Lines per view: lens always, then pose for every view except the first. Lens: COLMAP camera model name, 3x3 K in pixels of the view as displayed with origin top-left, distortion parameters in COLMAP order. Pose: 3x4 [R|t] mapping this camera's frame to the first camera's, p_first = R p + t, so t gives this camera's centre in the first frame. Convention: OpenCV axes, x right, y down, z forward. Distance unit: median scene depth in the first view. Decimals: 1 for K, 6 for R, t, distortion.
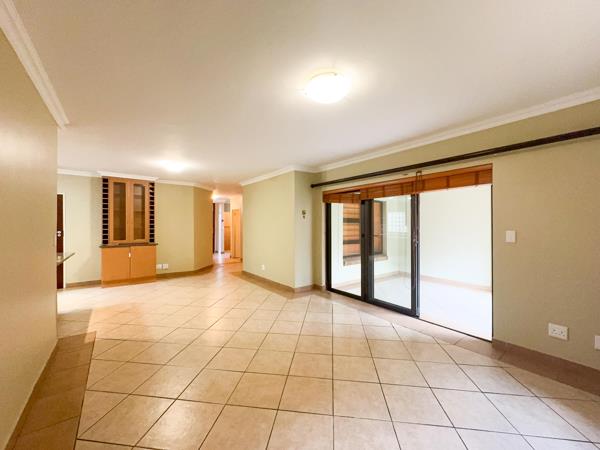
lens RADIAL K [[241.8, 0, 300.0], [0, 241.8, 225.0], [0, 0, 1]] dist [0.001066, 0.000103]
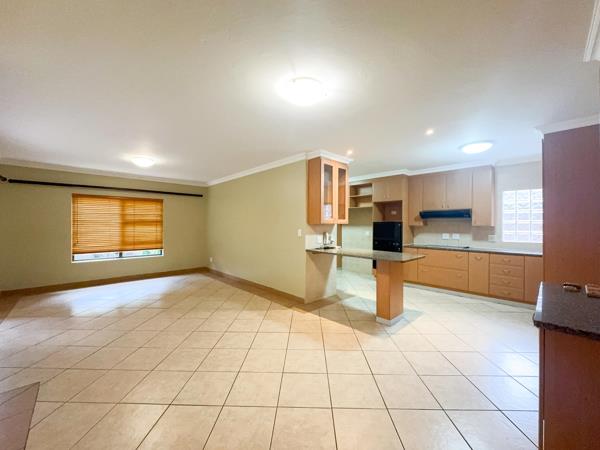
lens RADIAL K [[241.8, 0, 300.0], [0, 241.8, 225.0], [0, 0, 1]] dist [0.001066, 0.000103]
pose [[-0.995464, -0.000505, -0.095141, -0.424950], [-0.000402, 0.999999, -0.001105, 0.004449], [0.095141, -0.001062, -0.995463, 1.299866]]
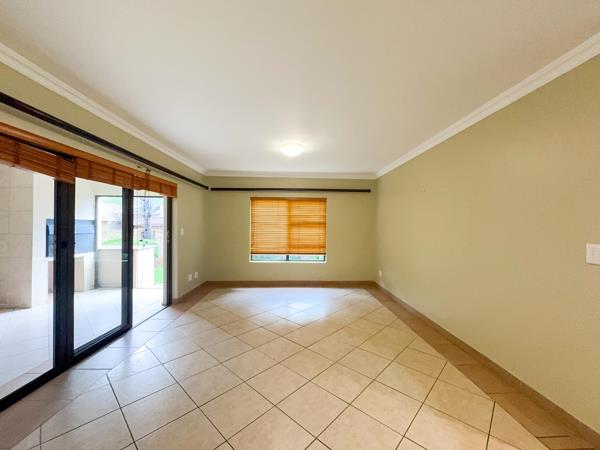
lens RADIAL K [[241.8, 0, 300.0], [0, 241.8, 225.0], [0, 0, 1]] dist [0.001066, 0.000103]
pose [[-0.811216, -0.006781, 0.584707, -0.382000], [-0.011421, 0.999926, -0.004248, -0.000876], [-0.584635, -0.010124, -0.811233, 0.949759]]
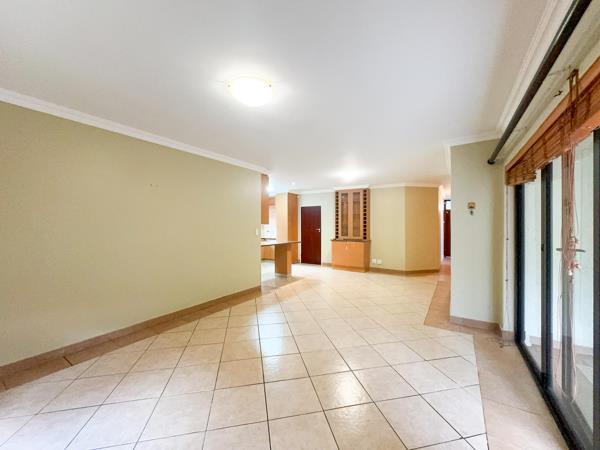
lens RADIAL K [[241.8, 0, 300.0], [0, 241.8, 225.0], [0, 0, 1]] dist [0.001066, 0.000103]
pose [[0.342487, 0.000984, -0.939522, 0.453820], [-0.002029, 0.999998, 0.000308, 0.000545], [0.939520, 0.001801, 0.342489, 0.331259]]
